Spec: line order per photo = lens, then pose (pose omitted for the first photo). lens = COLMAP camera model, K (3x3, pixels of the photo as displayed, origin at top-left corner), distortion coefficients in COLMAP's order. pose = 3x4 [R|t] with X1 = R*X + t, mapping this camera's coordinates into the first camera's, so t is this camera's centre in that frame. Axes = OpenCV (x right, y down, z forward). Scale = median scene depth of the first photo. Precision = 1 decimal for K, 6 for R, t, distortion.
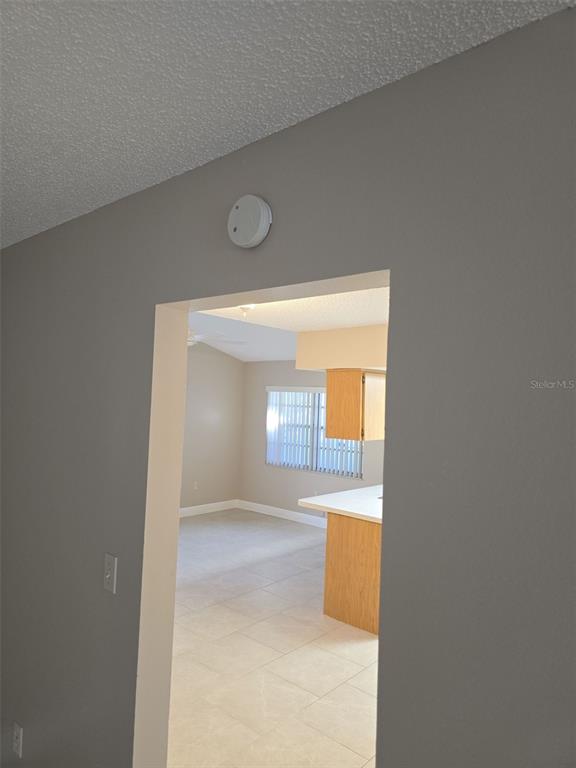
lens RADIAL K [[513.8, 0, 288.0], [0, 513.8, 384.0], [0, 0, 1]] dist [0.047328, 0.001362]
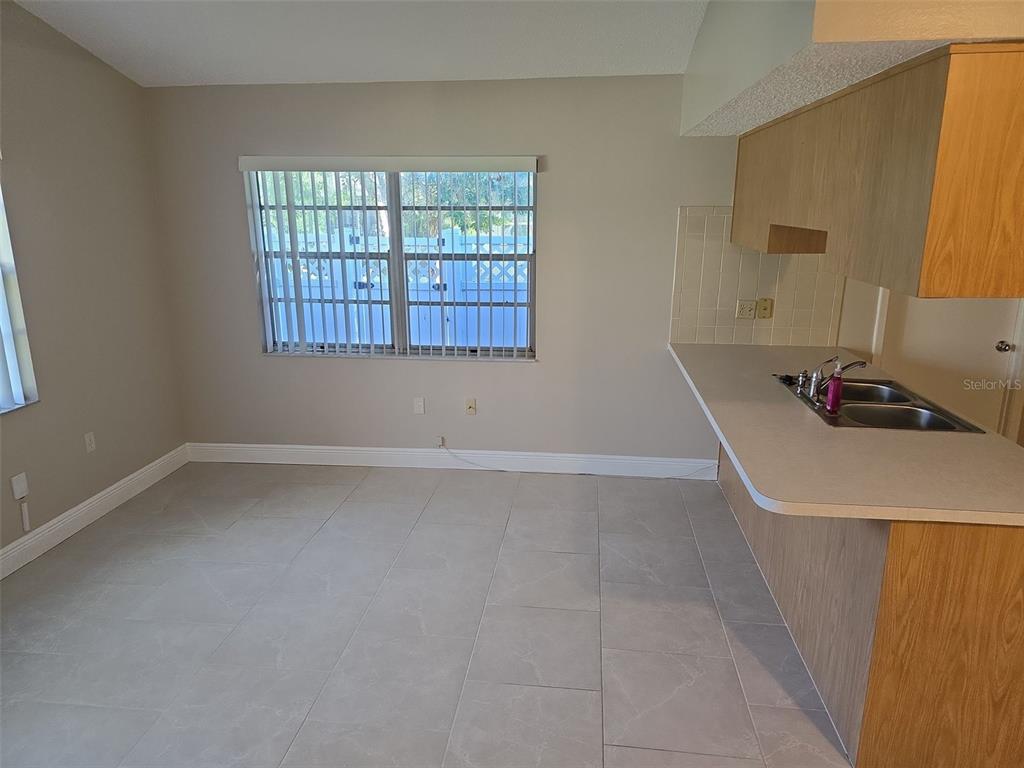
lens RADIAL K [[686.8, 0, 512.0], [0, 686.8, 384.0], [0, 0, 1]] dist [0.007291, 0.002920]
pose [[0.812992, -0.192206, 0.549637, -0.215460], [0.018210, 0.951879, 0.305934, 0.013963], [-0.581990, -0.238713, 0.777370, 0.502472]]
